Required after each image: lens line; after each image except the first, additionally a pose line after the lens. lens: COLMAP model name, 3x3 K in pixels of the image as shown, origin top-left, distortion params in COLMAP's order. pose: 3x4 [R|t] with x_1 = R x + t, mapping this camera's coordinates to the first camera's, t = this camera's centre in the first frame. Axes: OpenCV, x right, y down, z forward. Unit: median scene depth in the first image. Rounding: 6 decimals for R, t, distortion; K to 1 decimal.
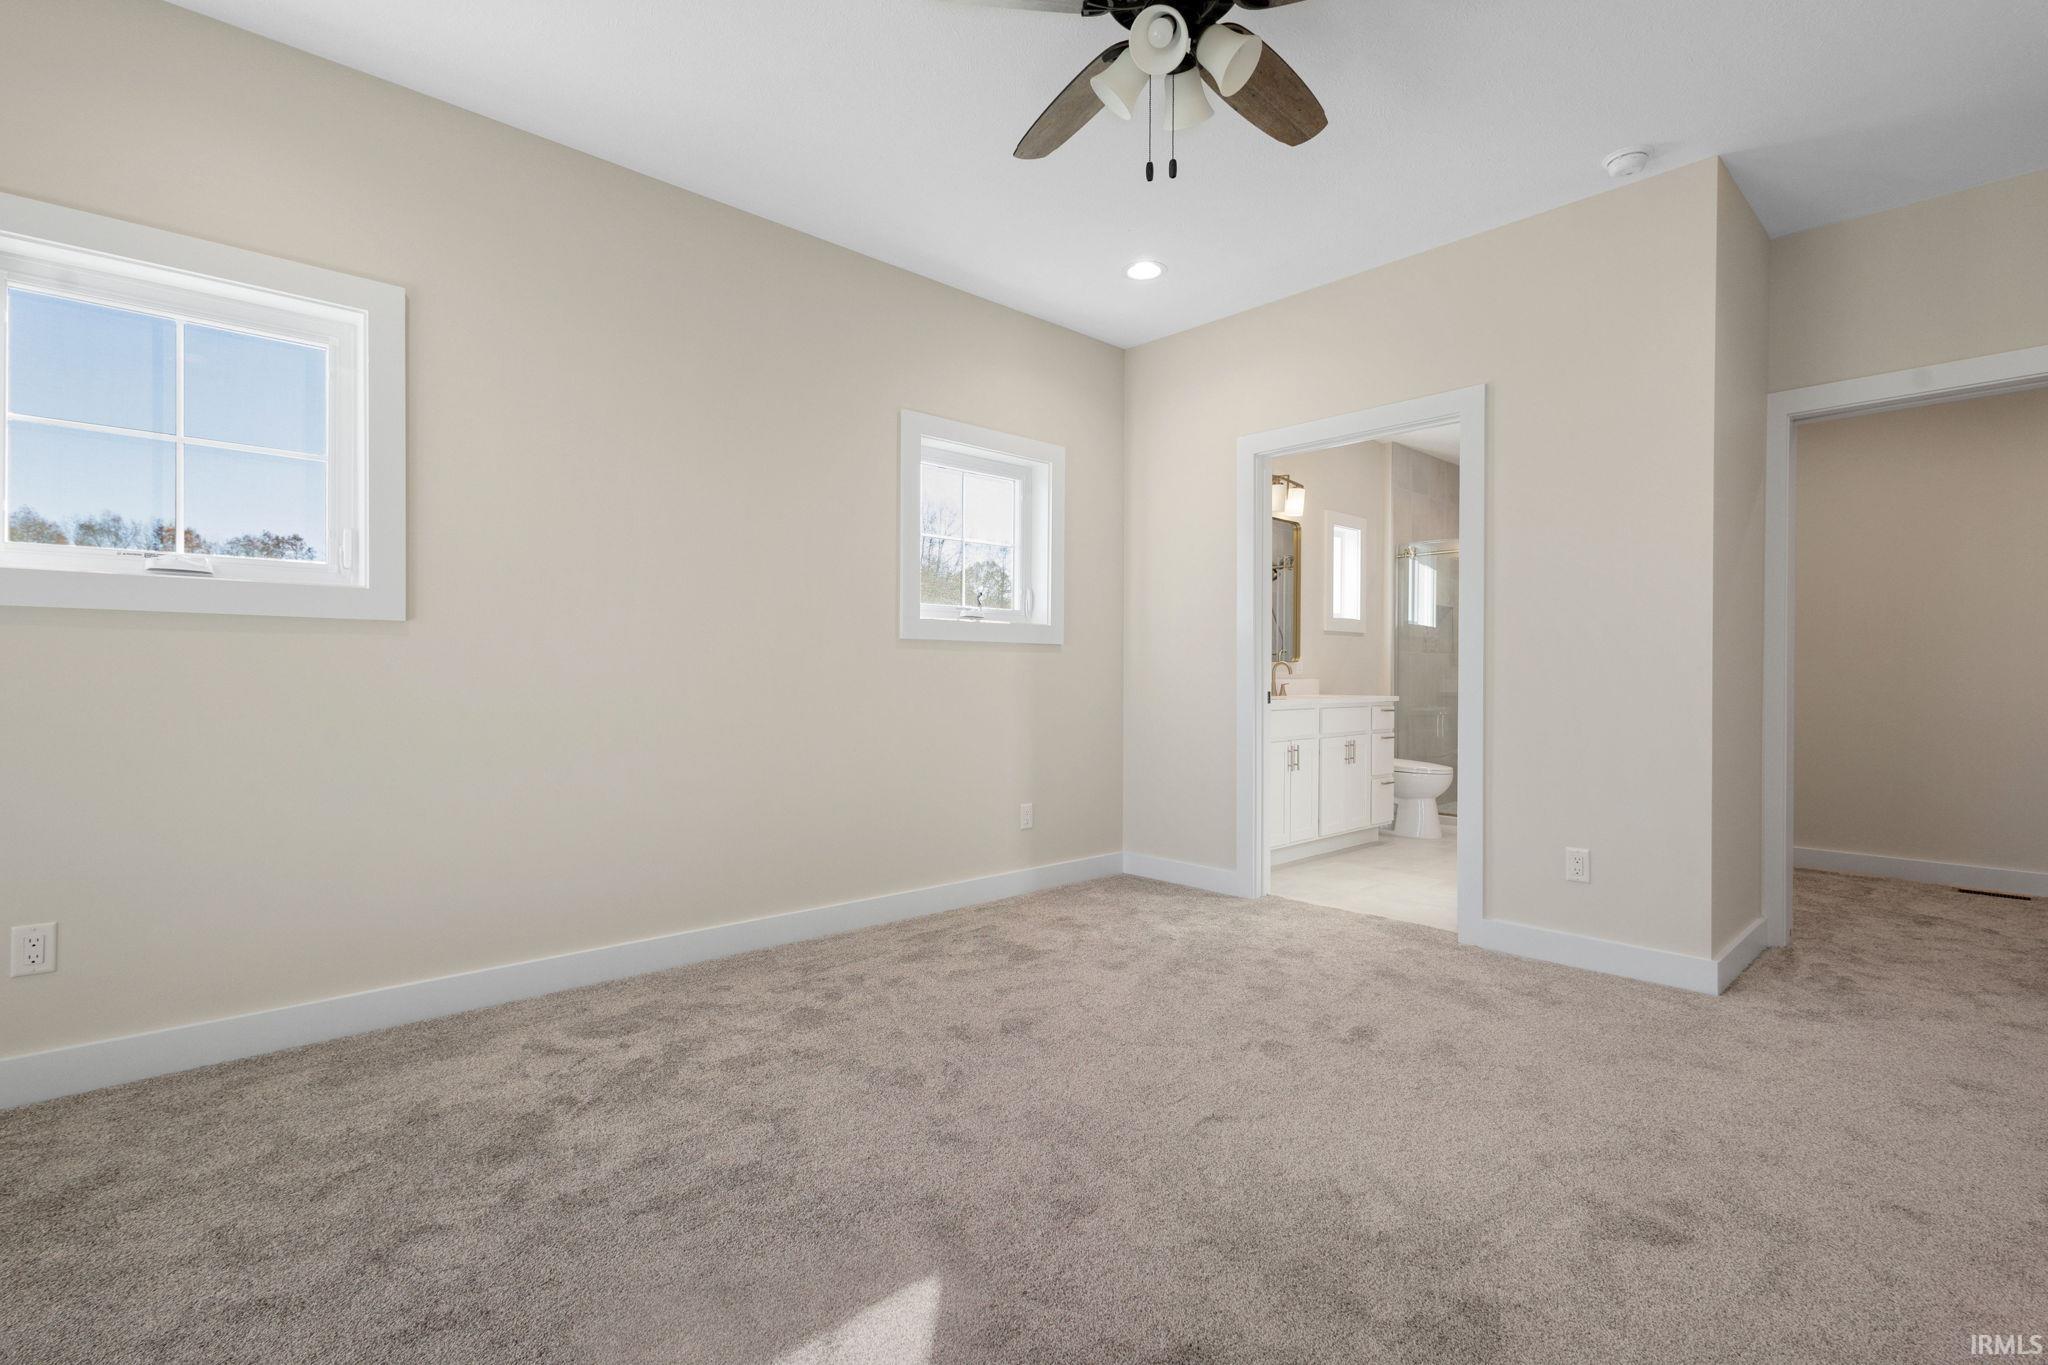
lens RADIAL K [[949.6, 0, 1018.5], [0, 949.6, 687.1], [0, 0, 1]] dist [0.006034, 0.000013]
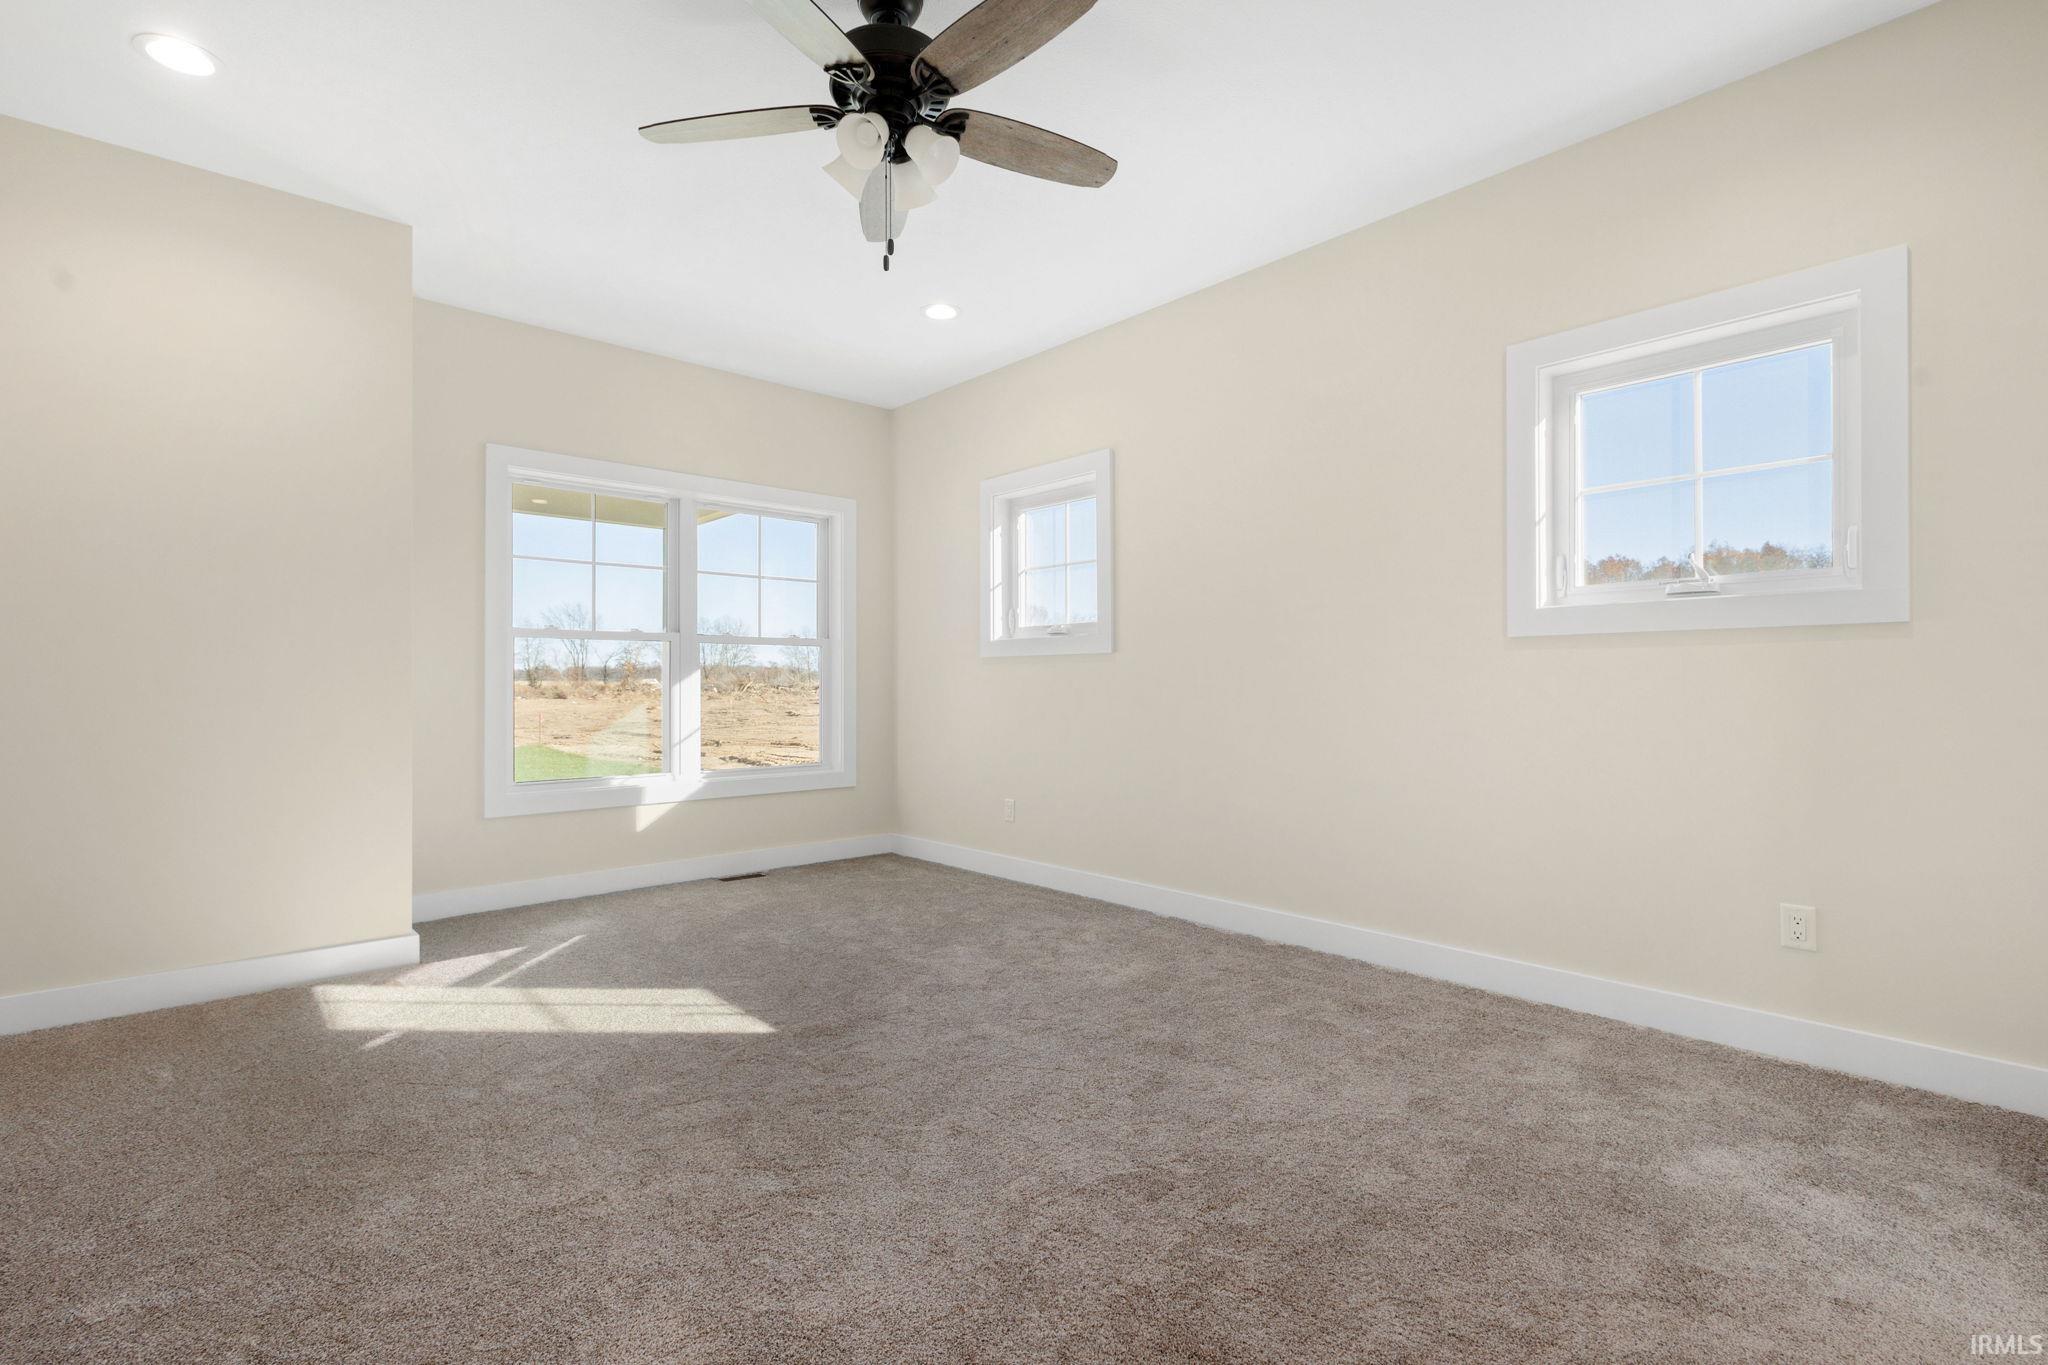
lens RADIAL K [[949.6, 0, 1018.5], [0, 949.6, 687.1], [0, 0, 1]] dist [0.006034, 0.000013]
pose [[-0.023104, -0.000482, -0.999733, 0.729623], [-0.007763, 0.999970, -0.000303, -0.008024], [0.999703, 0.007754, -0.023107, 0.652843]]
